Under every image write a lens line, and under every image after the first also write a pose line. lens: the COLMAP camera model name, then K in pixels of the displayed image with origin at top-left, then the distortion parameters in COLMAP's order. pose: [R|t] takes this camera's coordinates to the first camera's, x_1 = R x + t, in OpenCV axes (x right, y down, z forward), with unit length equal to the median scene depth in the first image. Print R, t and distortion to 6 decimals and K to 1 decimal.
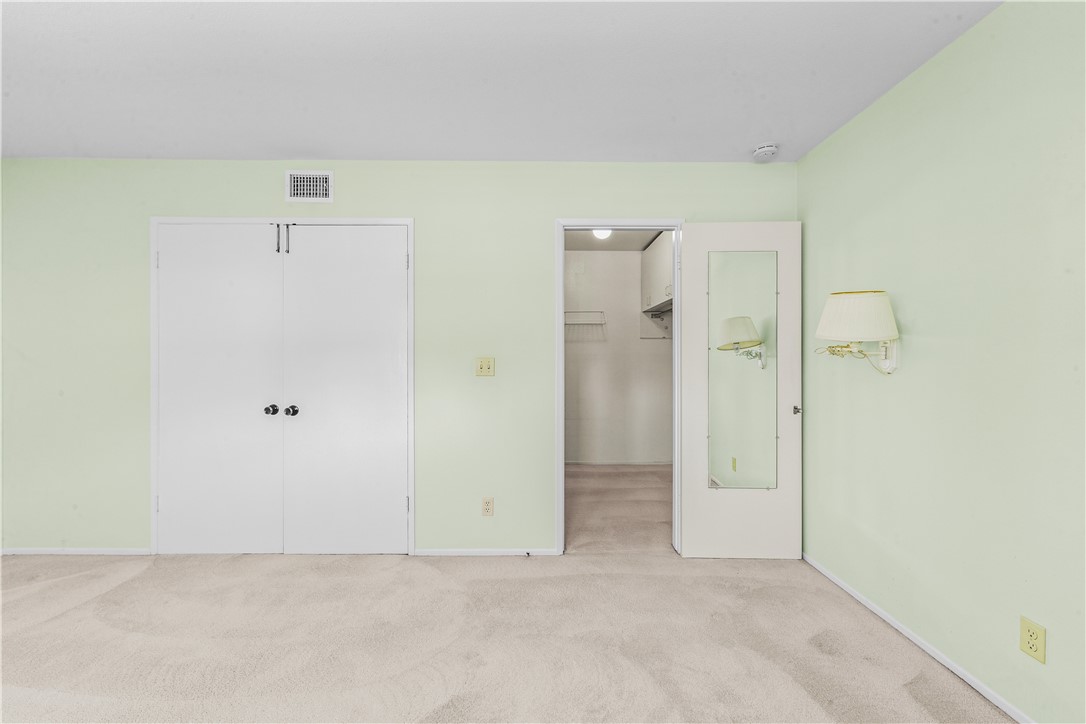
lens RADIAL K [[436.5, 0, 537.4], [0, 436.5, 351.3], [0, 0, 1]] dist [-0.001249, -0.000207]
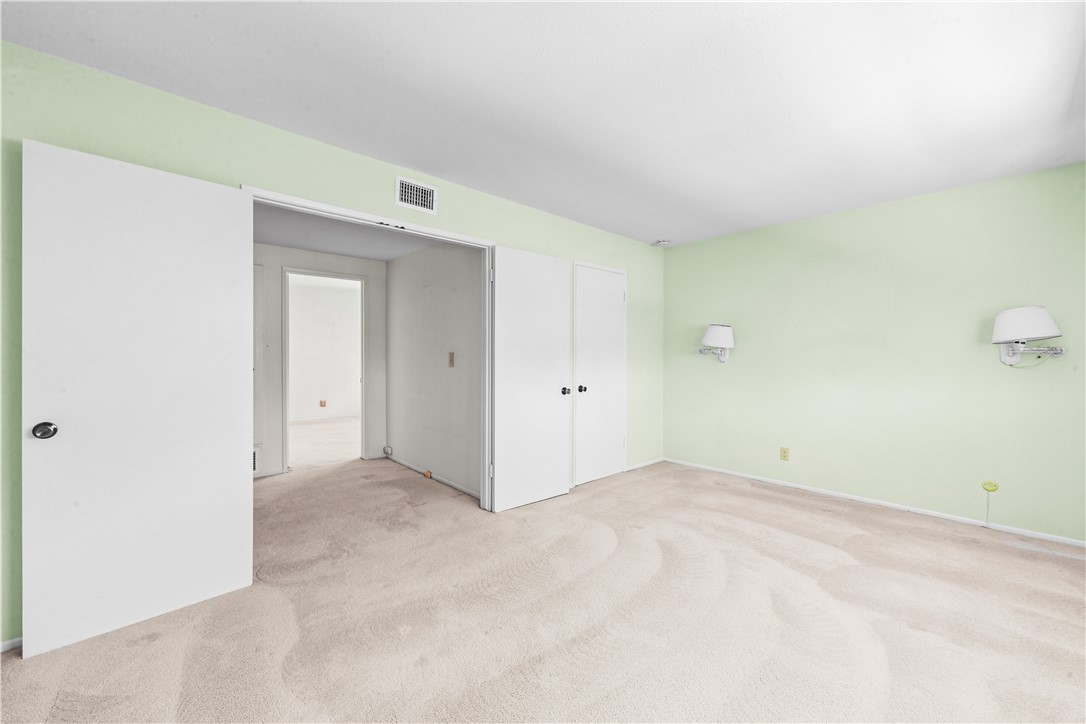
lens RADIAL K [[436.5, 0, 537.4], [0, 436.5, 351.3], [0, 0, 1]] dist [-0.001249, -0.000207]
pose [[0.734773, 0.012456, 0.678198, -1.038010], [-0.018950, 0.999818, 0.002168, 0.001235], [-0.678048, -0.014445, 0.734876, -0.008313]]
